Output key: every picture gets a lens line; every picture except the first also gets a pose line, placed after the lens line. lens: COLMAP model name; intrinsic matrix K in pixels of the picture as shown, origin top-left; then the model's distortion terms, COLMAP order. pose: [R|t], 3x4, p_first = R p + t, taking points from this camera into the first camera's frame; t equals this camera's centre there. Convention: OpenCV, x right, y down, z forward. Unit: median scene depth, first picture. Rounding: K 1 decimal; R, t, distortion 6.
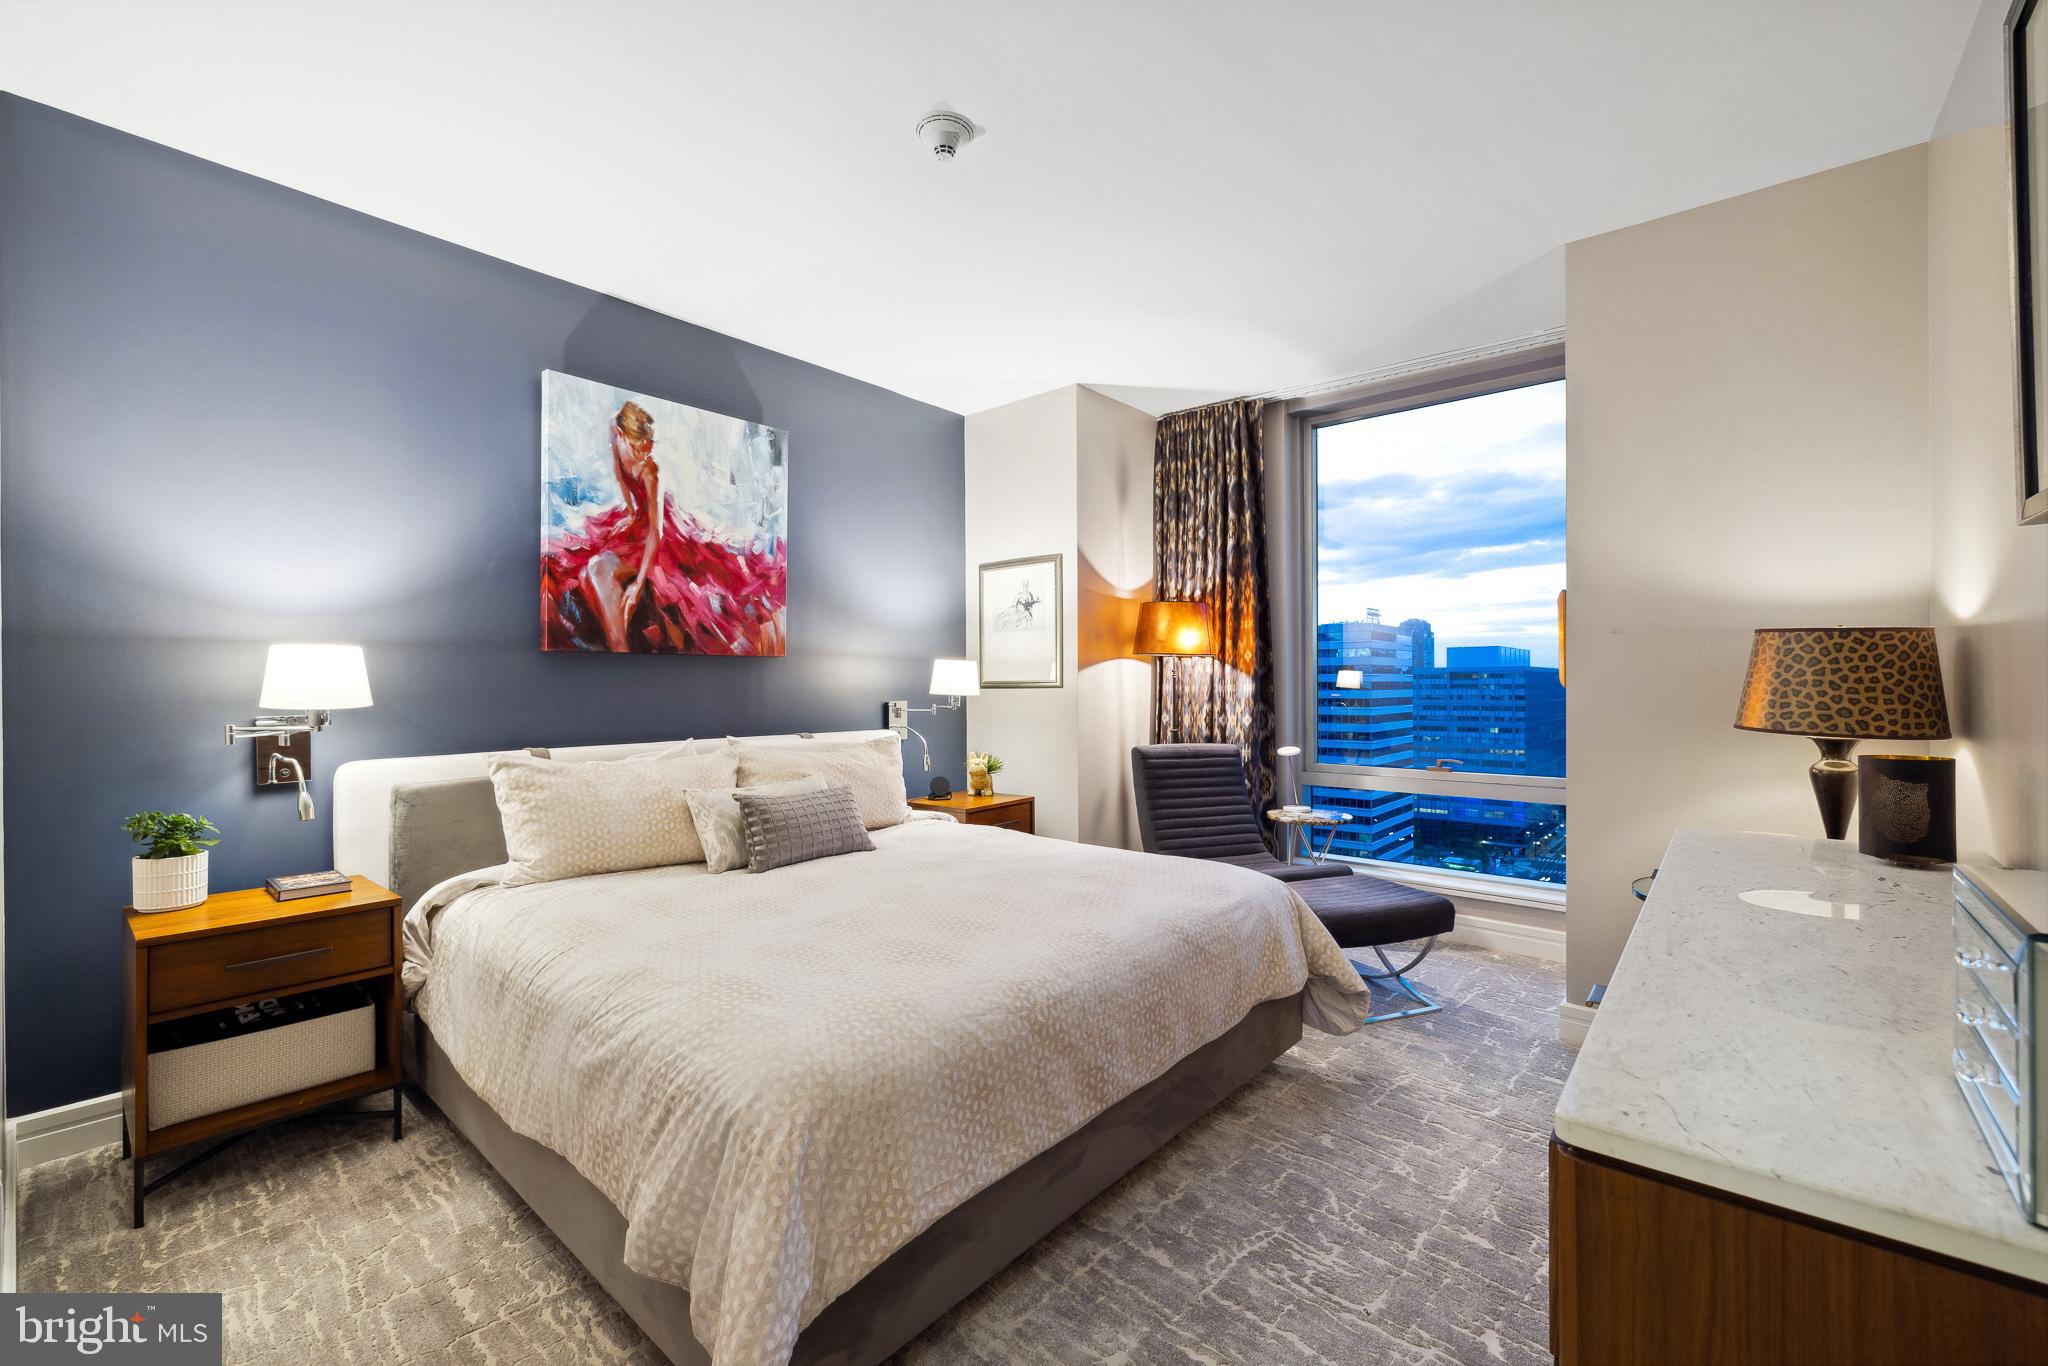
lens RADIAL K [[865.3, 0, 1009.8], [0, 865.3, 684.0], [0, 0, 1]] dist [-0.004083, 0.000230]
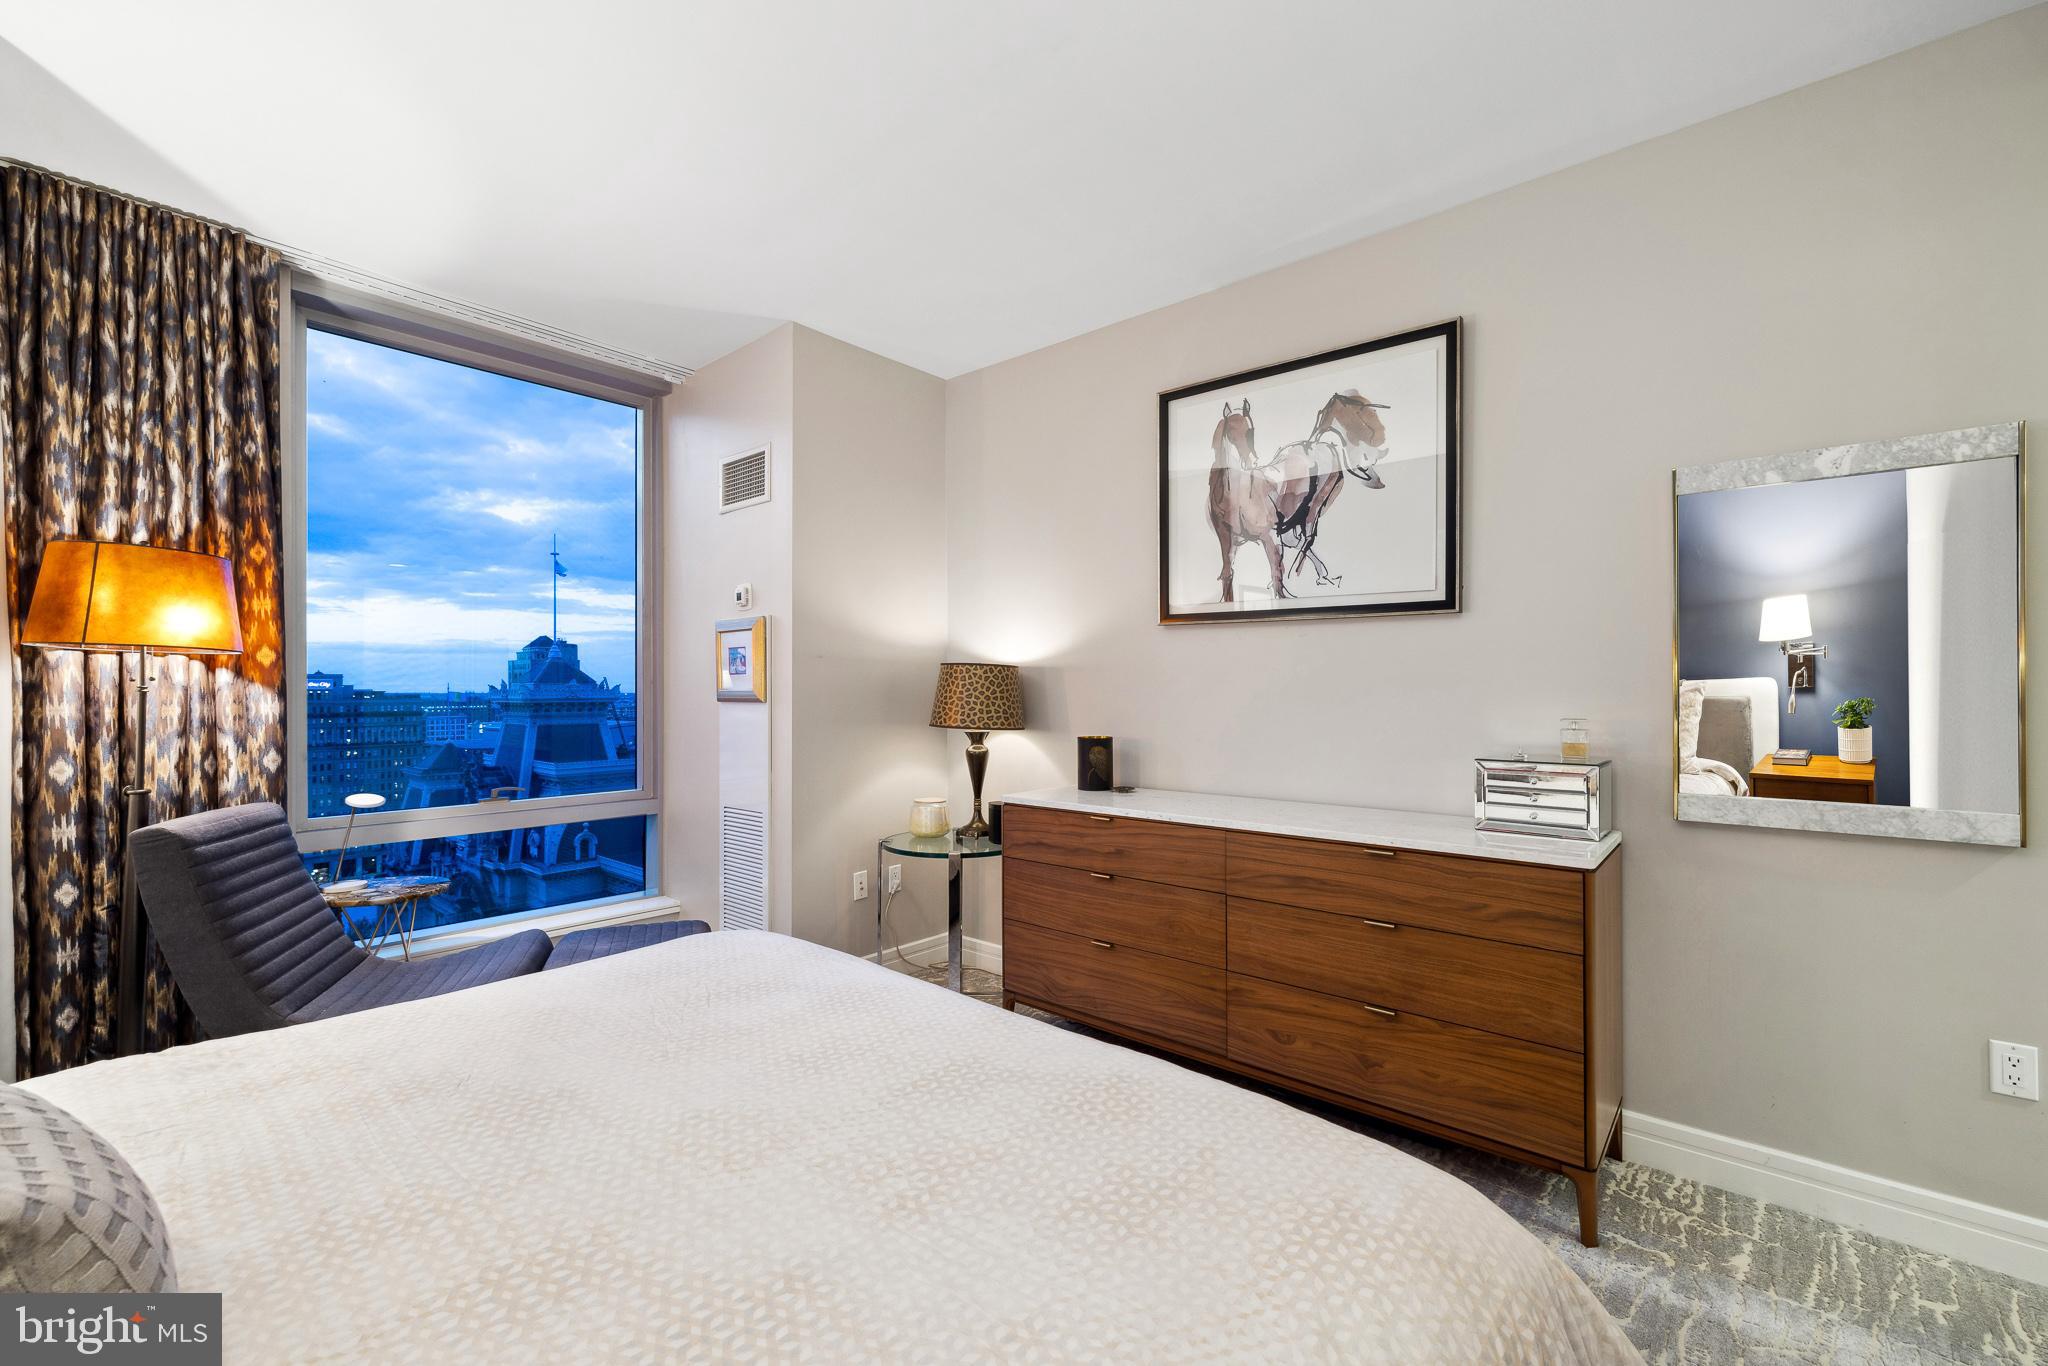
lens RADIAL K [[865.3, 0, 1029.7], [0, 865.3, 699.4], [0, 0, 1]] dist [-0.004083, 0.000230]
pose [[0.015395, -0.006390, 0.999861, -0.346050], [0.005344, 0.999966, 0.006308, -0.003016], [-0.999867, 0.005246, 0.015429, 0.428464]]
